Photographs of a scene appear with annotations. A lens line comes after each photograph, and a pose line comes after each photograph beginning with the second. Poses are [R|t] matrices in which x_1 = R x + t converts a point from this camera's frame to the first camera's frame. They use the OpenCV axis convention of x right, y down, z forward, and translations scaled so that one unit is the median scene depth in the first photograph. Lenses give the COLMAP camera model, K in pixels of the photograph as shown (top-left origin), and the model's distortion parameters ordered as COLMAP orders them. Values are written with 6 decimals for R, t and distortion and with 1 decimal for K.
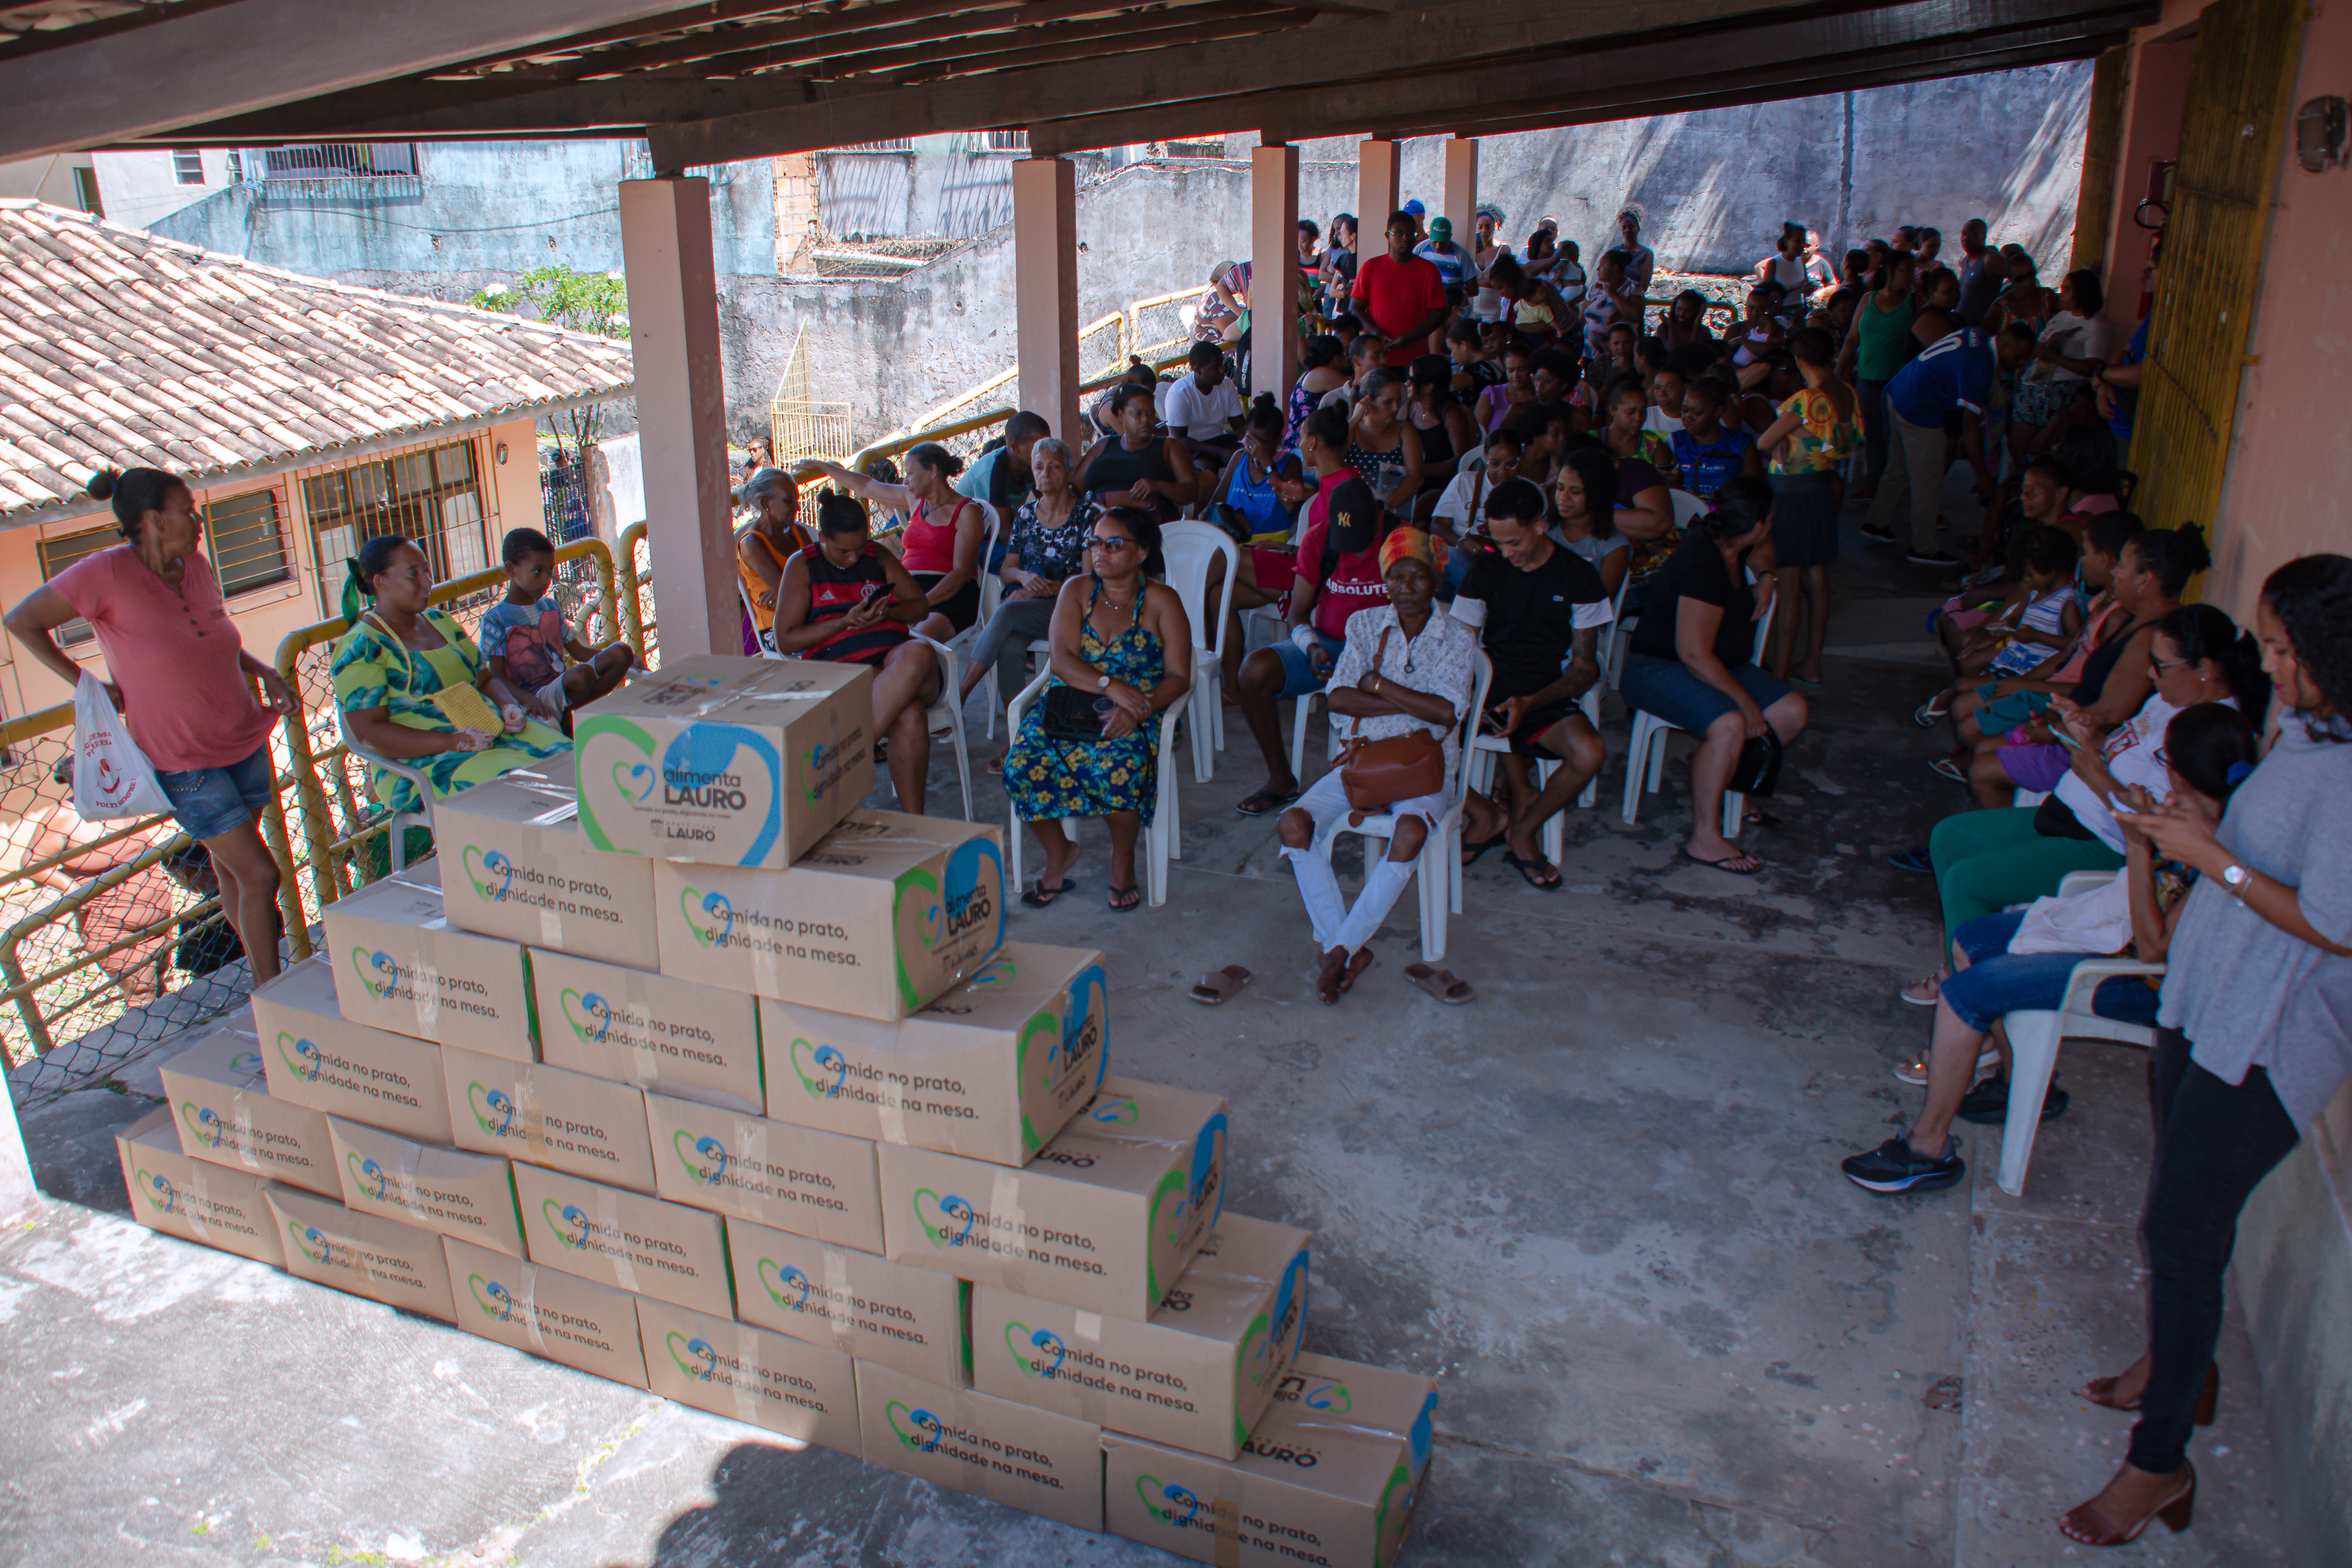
lens RADIAL K [[1226.7, 0, 1178.9], [0, 1226.7, 793.3], [0, 0, 1]] dist [-0.048440, 0.003060]
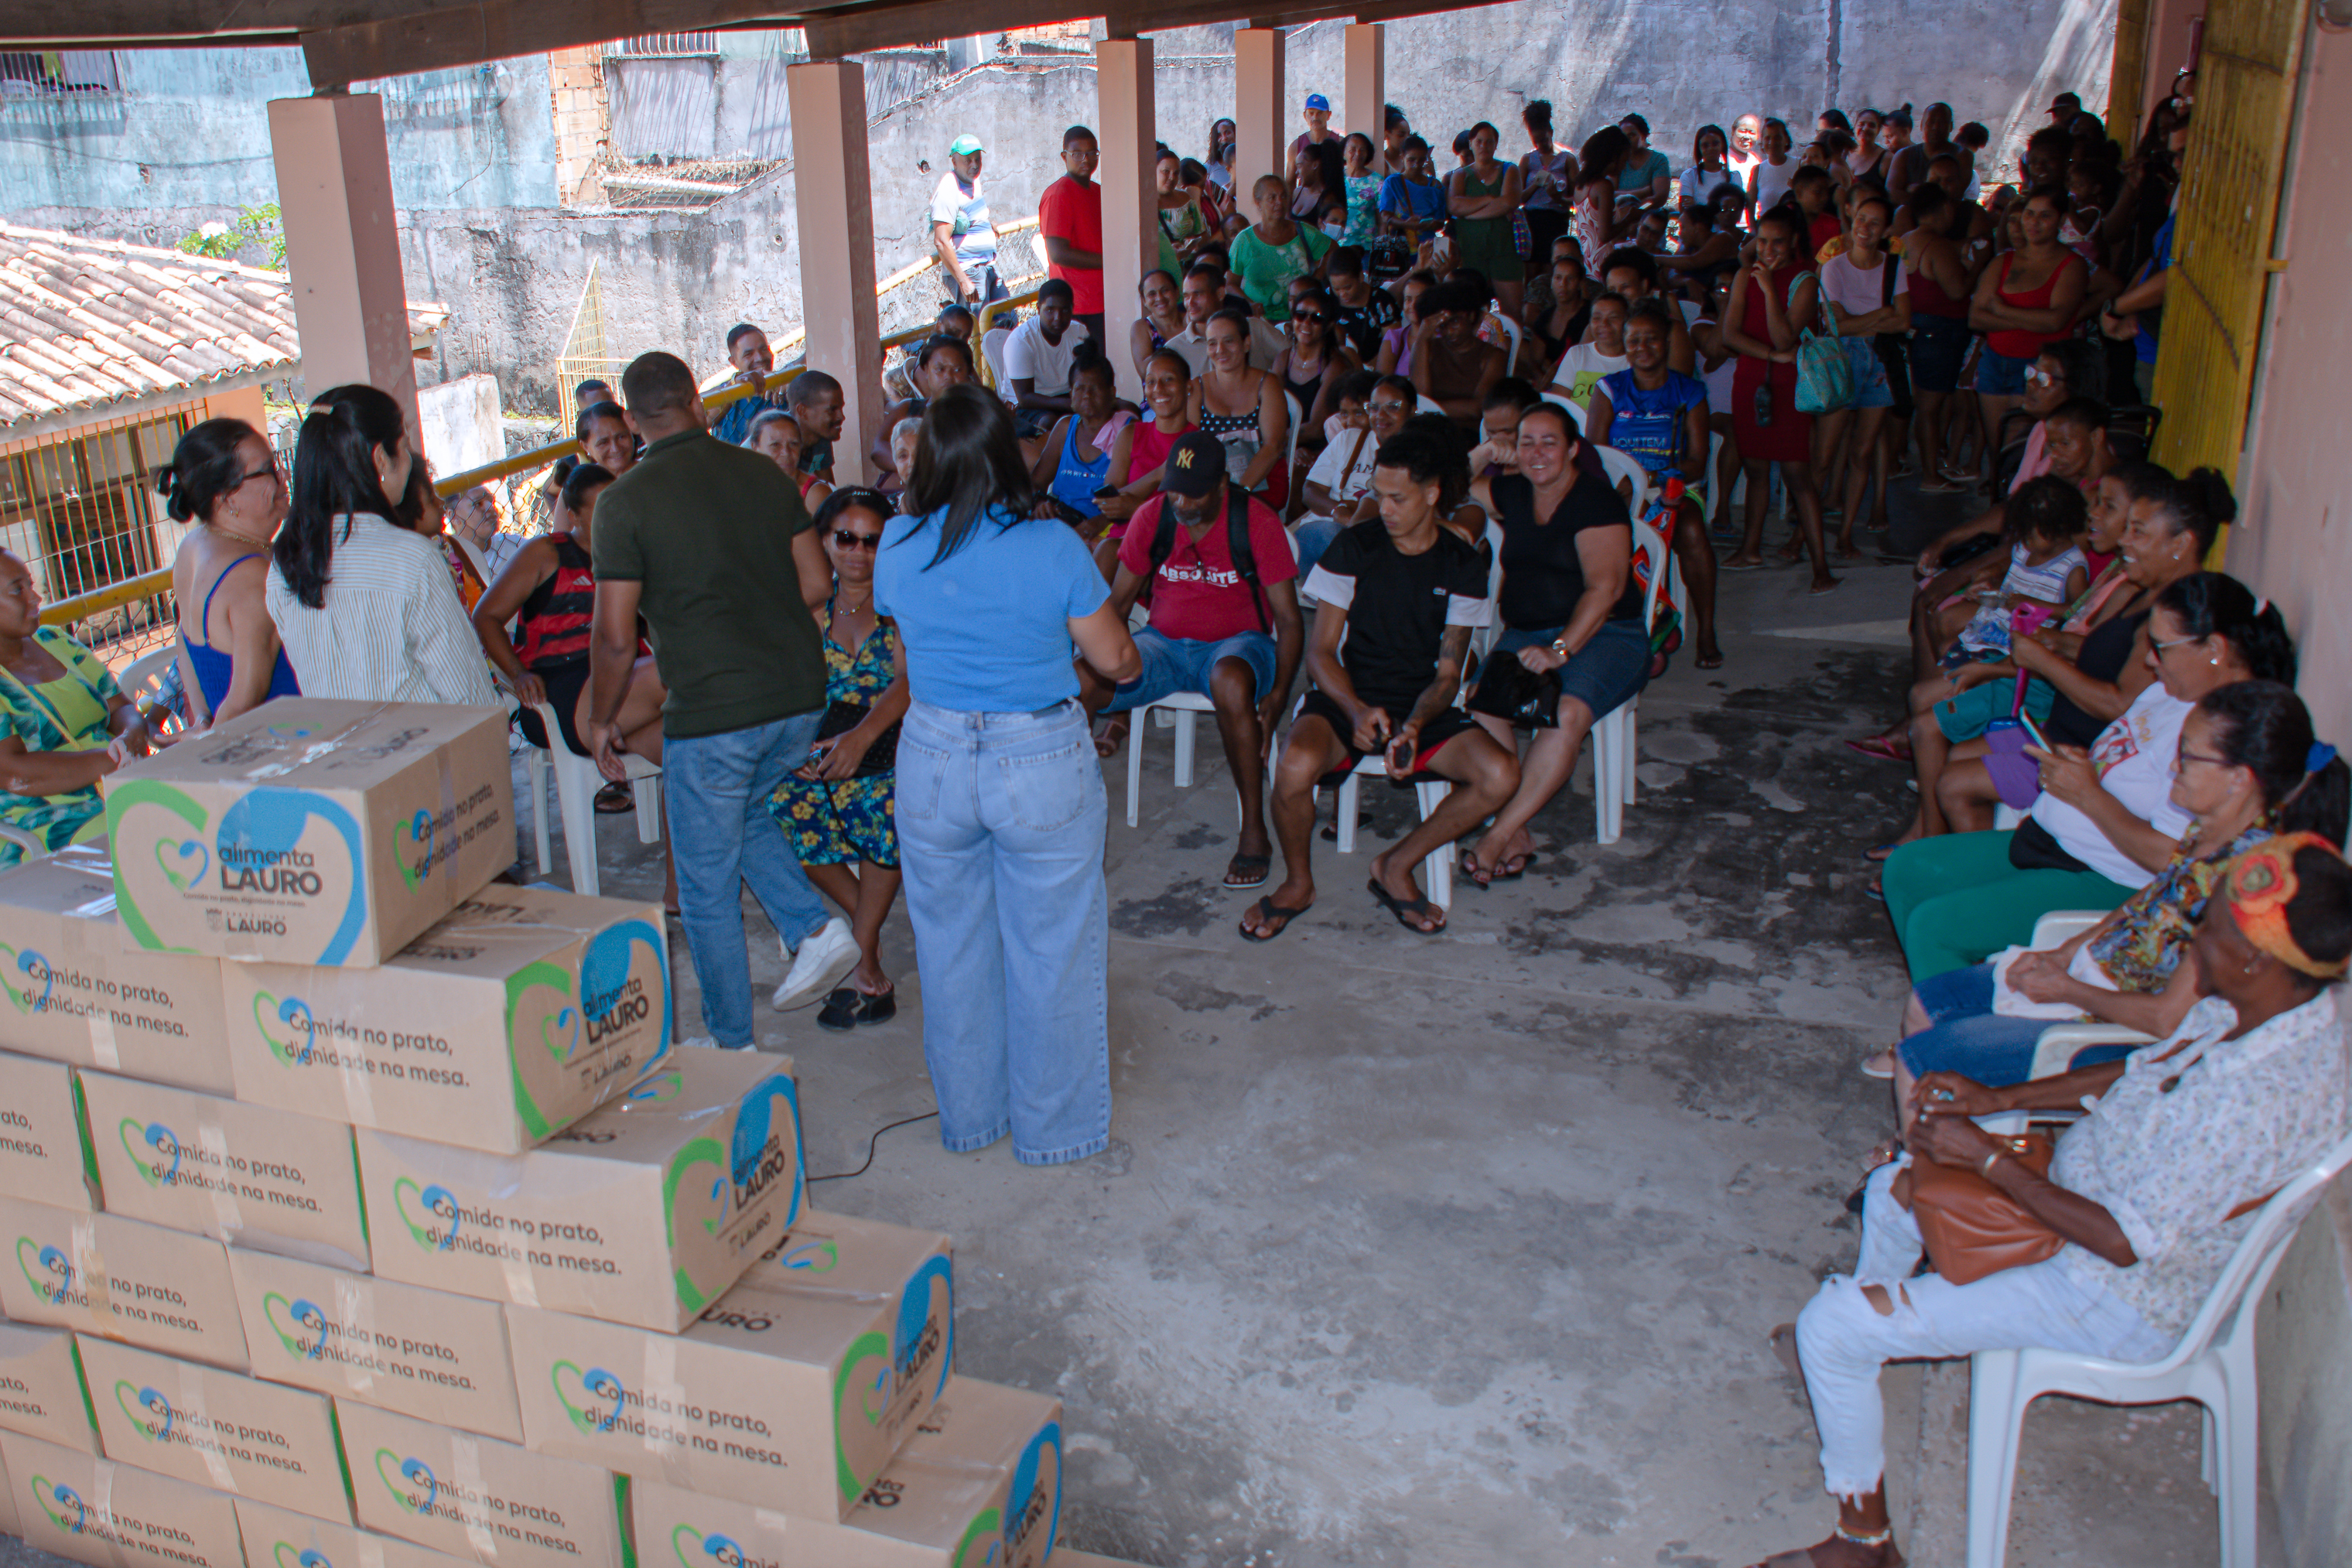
lens RADIAL K [[1420.5, 0, 1178.7], [0, 1420.5, 788.0], [0, 0, 1]] dist [-0.031522, 0.008537]
pose [[0.999635, -0.025640, 0.008558, 0.152033], [0.025657, 0.999669, -0.001905, -0.030746], [-0.008507, 0.002124, 0.999962, 0.056322]]
